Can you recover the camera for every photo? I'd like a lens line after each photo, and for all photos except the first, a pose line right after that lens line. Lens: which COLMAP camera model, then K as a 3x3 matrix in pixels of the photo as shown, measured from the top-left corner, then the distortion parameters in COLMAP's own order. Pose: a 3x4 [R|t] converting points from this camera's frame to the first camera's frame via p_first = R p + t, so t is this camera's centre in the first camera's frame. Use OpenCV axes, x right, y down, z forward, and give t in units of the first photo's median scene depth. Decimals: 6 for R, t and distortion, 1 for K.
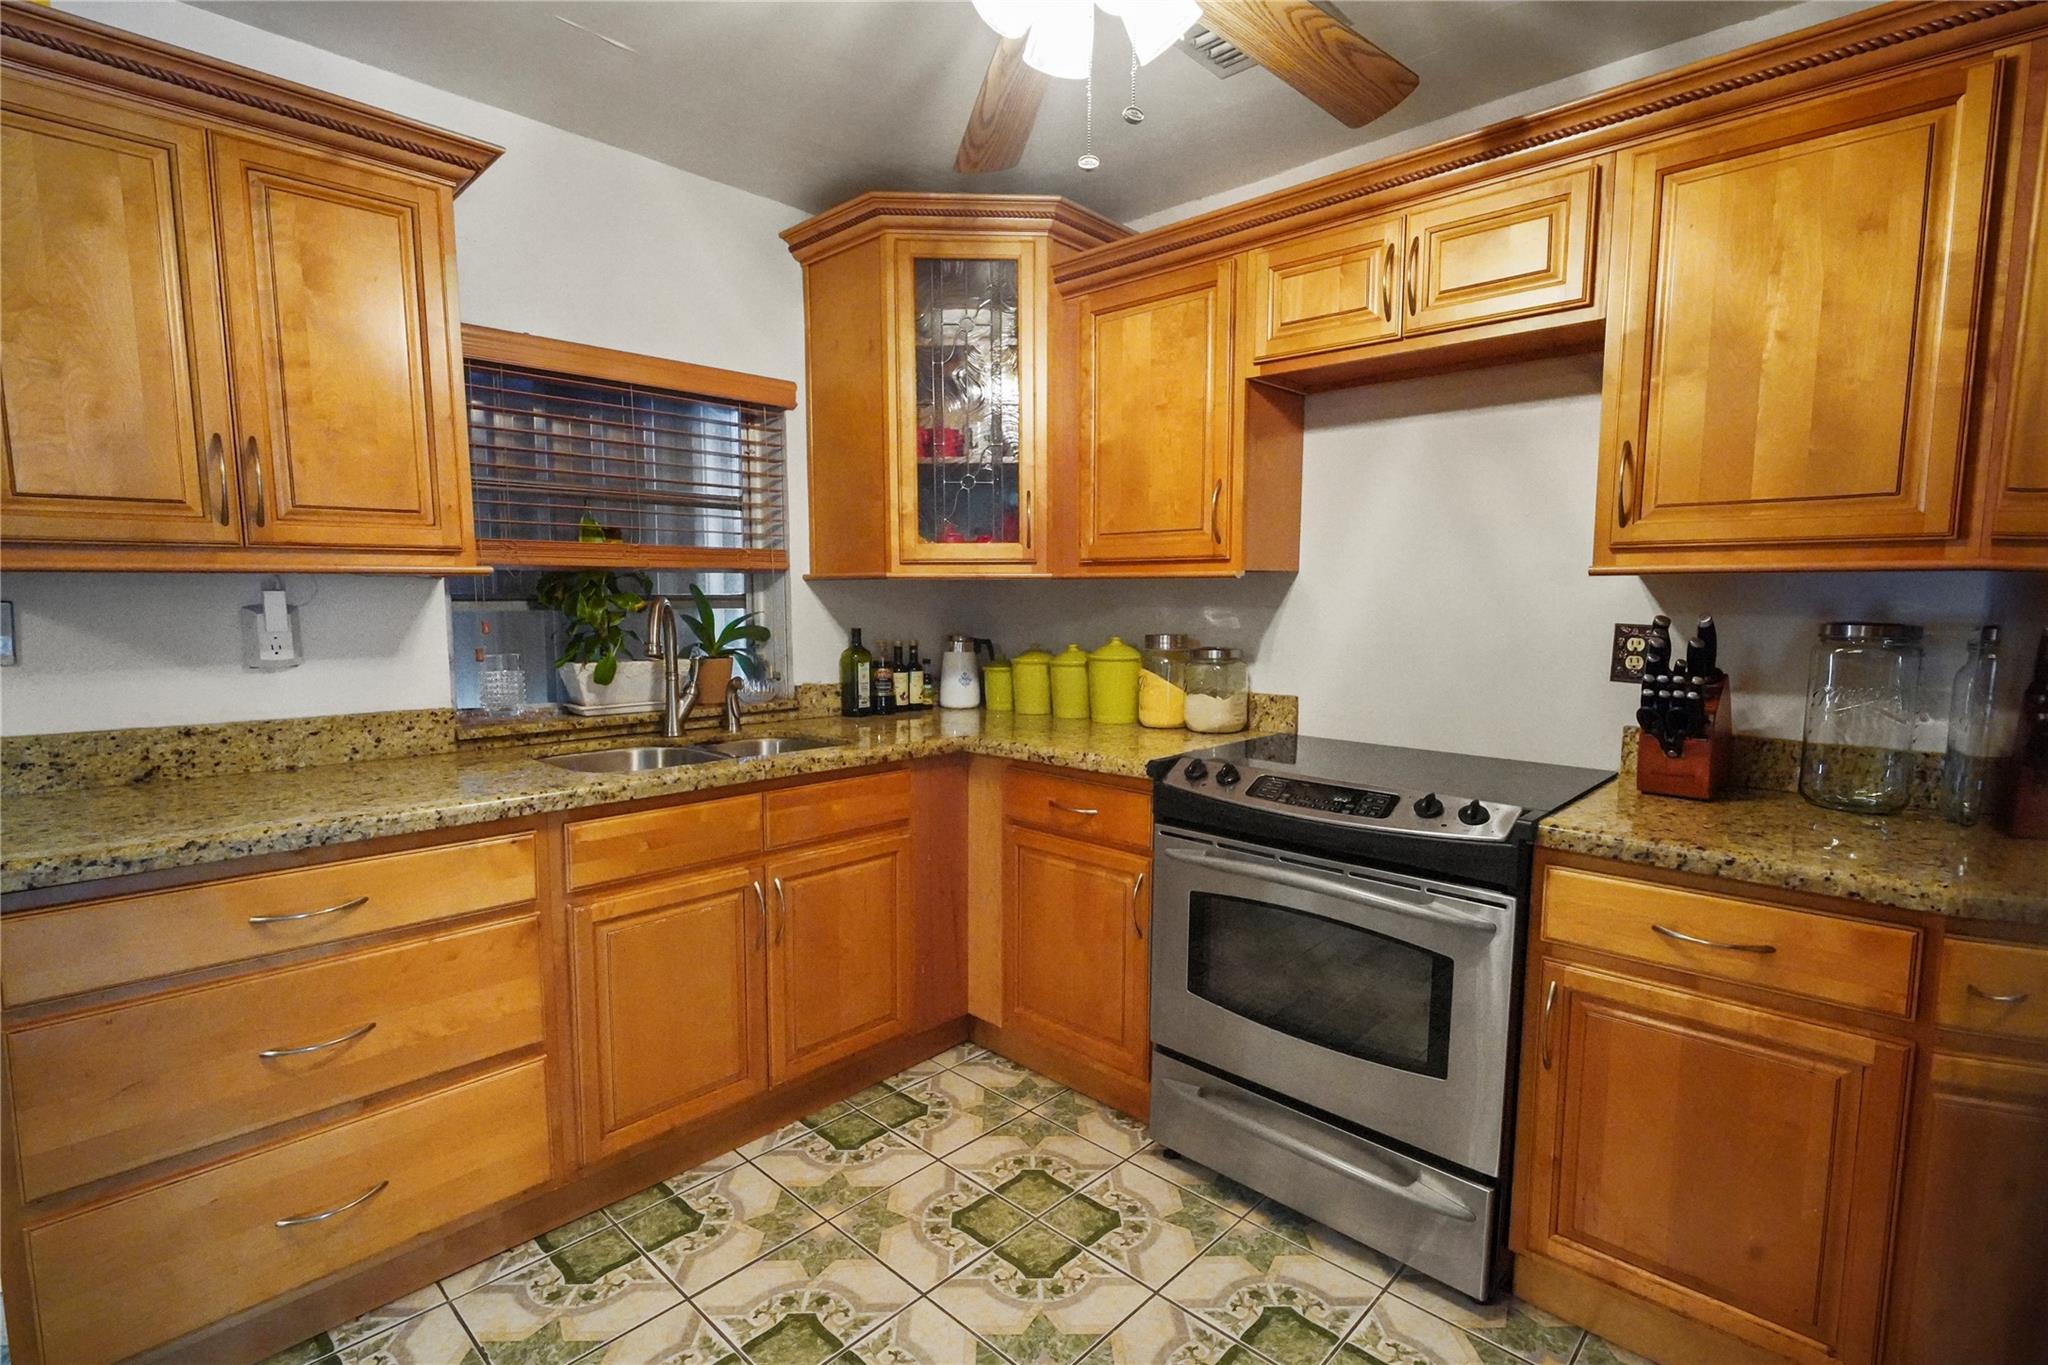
lens RADIAL K [[959.6, 0, 1022.1], [0, 959.6, 697.6], [0, 0, 1]] dist [0.000438, -0.005083]
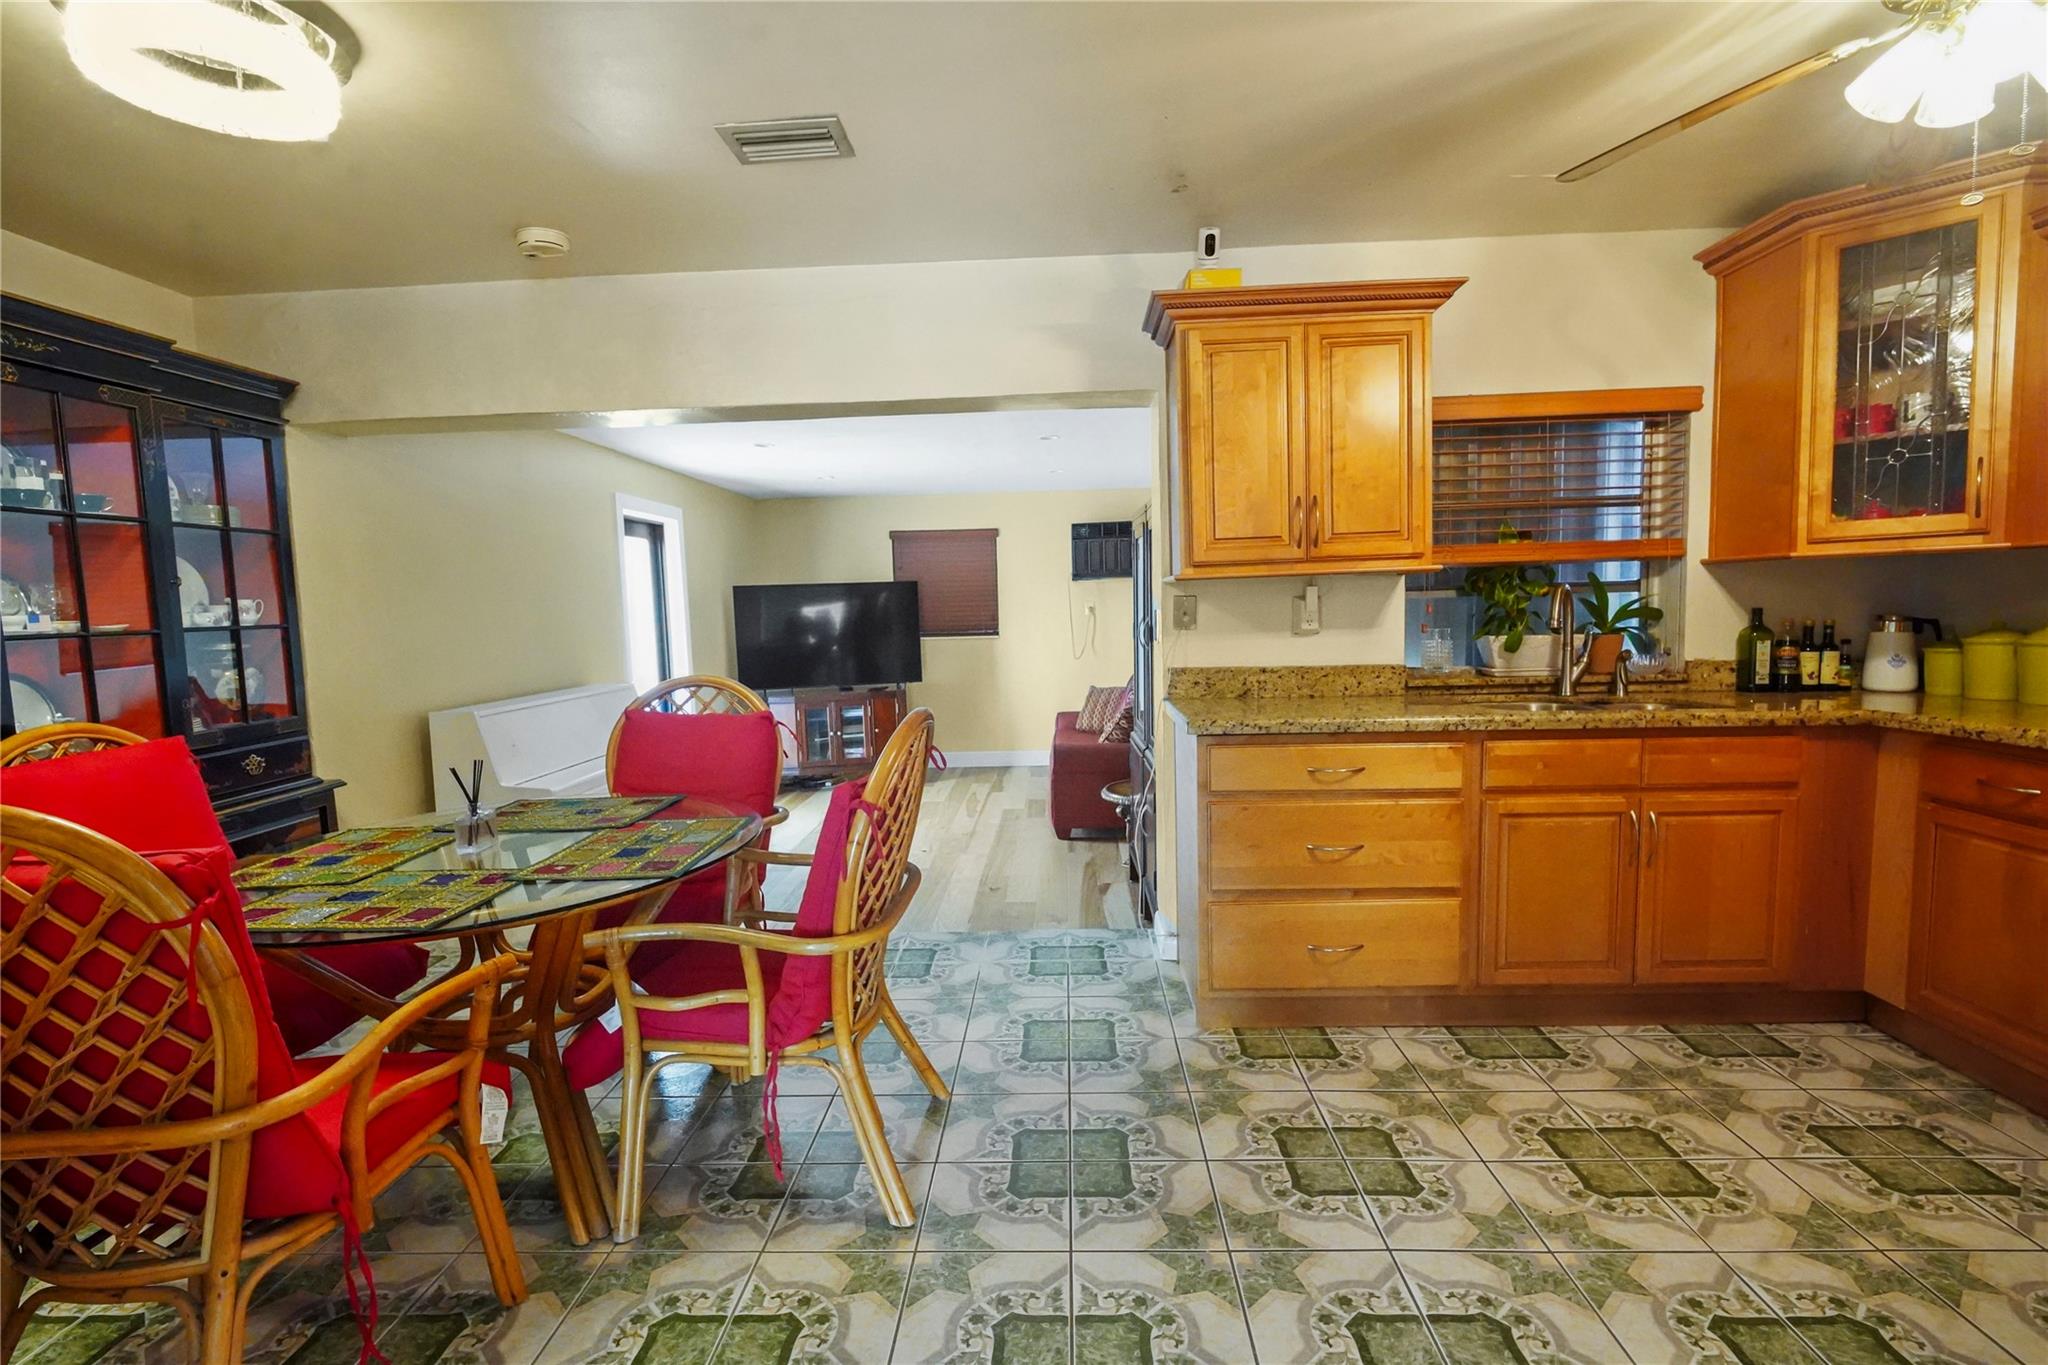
lens RADIAL K [[959.6, 0, 1037.5], [0, 959.6, 696.5], [0, 0, 1]] dist [0.000438, -0.005083]
pose [[0.661941, 0.048785, -0.747967, 0.122636], [-0.050819, 0.998505, 0.020151, 0.056332], [0.747831, 0.024672, 0.663430, -0.365478]]
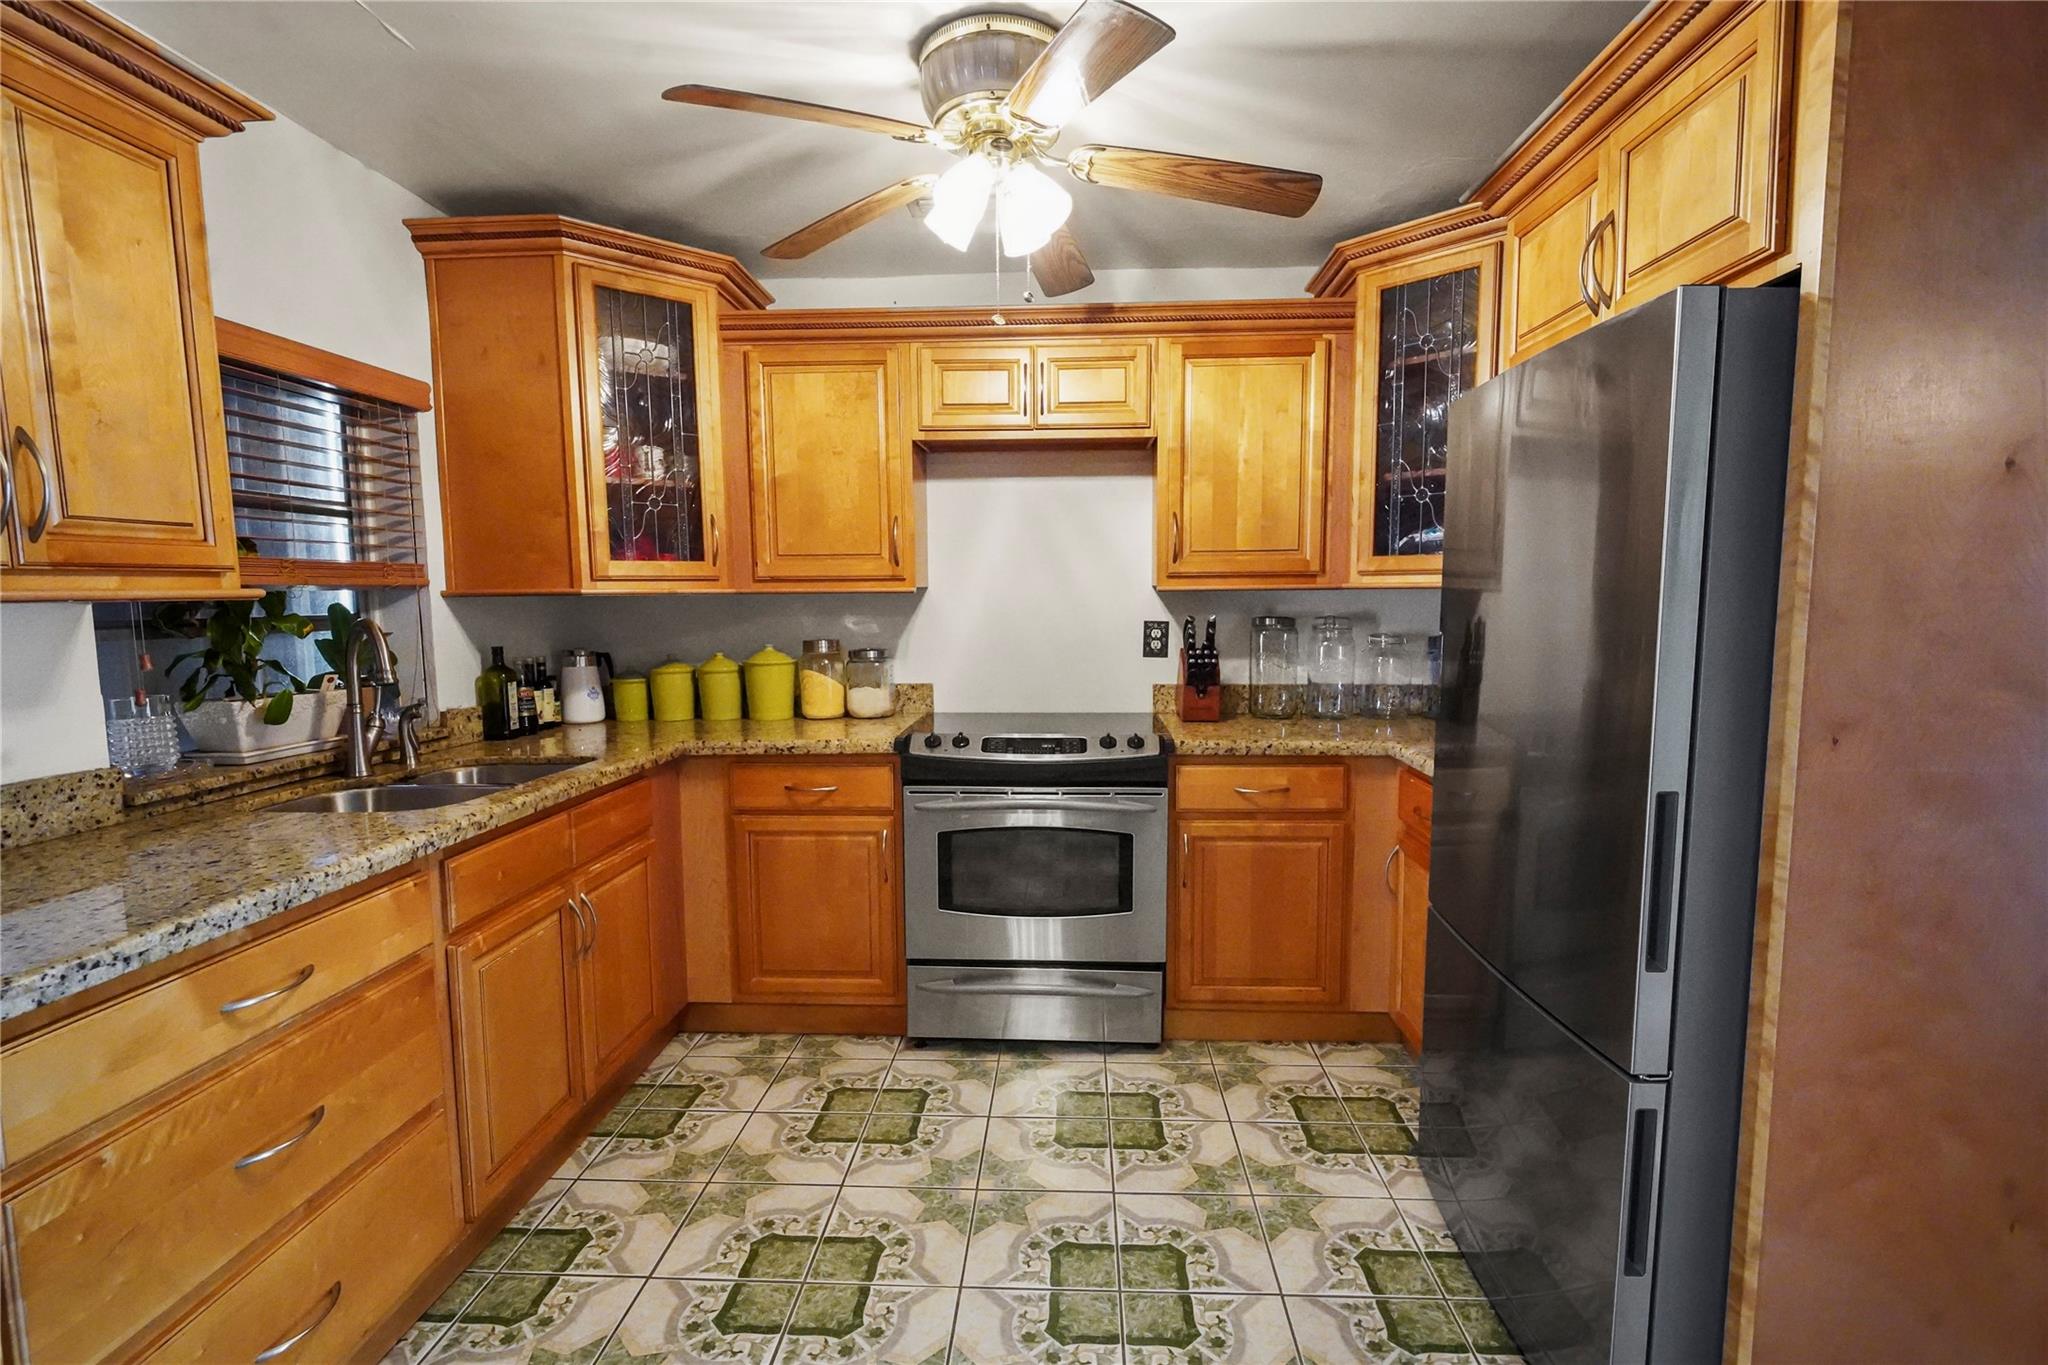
lens RADIAL K [[959.6, 0, 1028.8], [0, 959.6, 695.9], [0, 0, 1]] dist [0.000438, -0.005083]
pose [[0.759406, -0.076494, 0.646105, -0.509741], [0.079682, 0.996523, 0.024326, -0.006296], [-0.645719, 0.033010, 0.762861, -0.080659]]
